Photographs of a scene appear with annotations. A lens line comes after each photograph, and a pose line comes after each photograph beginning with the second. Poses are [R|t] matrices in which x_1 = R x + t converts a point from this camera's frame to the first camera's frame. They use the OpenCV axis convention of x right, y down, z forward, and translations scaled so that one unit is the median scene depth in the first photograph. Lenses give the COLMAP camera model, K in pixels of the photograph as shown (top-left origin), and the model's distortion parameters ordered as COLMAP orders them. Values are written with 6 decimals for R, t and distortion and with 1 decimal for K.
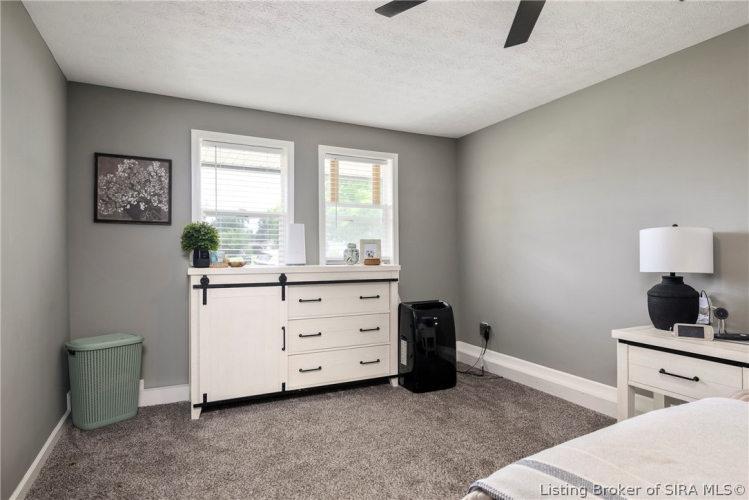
lens RADIAL K [[423.8, 0, 374.4], [0, 423.8, 250.5], [0, 0, 1]] dist [0.004347, 0.000128]
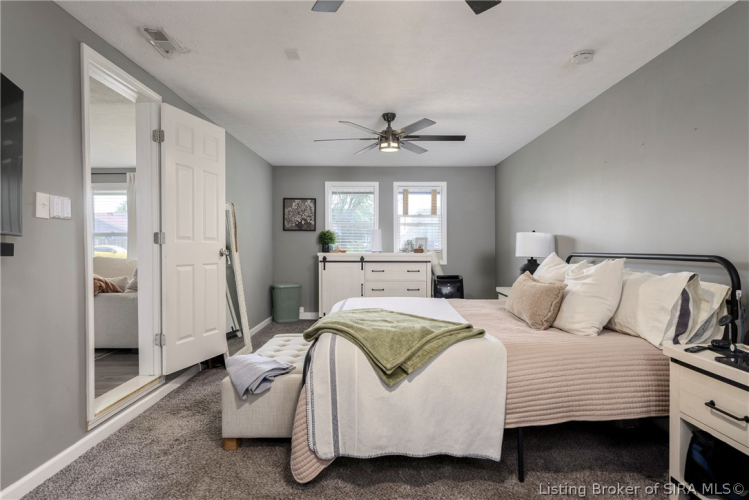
lens RADIAL K [[429.5, 0, 375.3], [0, 429.5, 249.2], [0, 0, 1]] dist [-0.000861, -0.000006]
pose [[0.897788, 0.007952, -0.440357, 0.677699], [0.000621, 0.999813, 0.019320, -0.014034], [0.440428, -0.017619, 0.897615, -0.706626]]
